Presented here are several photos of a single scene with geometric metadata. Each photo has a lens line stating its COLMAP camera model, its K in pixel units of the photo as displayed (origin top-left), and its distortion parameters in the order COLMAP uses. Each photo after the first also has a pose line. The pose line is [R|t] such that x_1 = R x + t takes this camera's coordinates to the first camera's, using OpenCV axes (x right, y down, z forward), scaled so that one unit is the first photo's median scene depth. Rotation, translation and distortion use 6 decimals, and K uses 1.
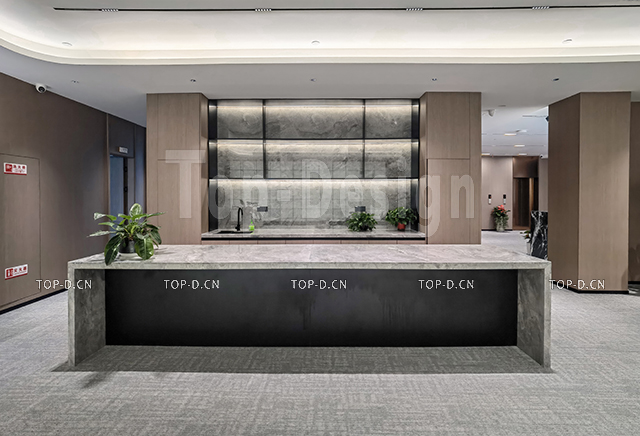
lens RADIAL K [[337.3, 0, 318.3], [0, 337.3, 200.6], [0, 0, 1]] dist [-0.010588, 0.004161]
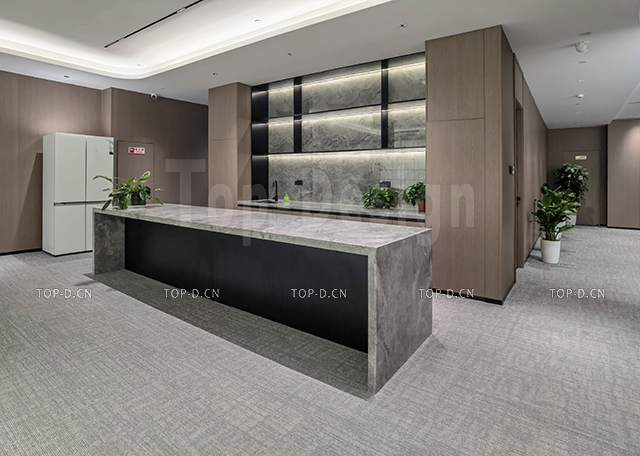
lens RADIAL K [[345.4, 0, 324.4], [0, 345.4, 177.1], [0, 0, 1]] dist [-0.033445, -0.000174]
pose [[0.816896, 0.009242, -0.576711, 0.595794], [-0.020516, 0.999704, -0.013040, 0.024494], [0.576420, 0.022484, 0.816844, 0.188901]]
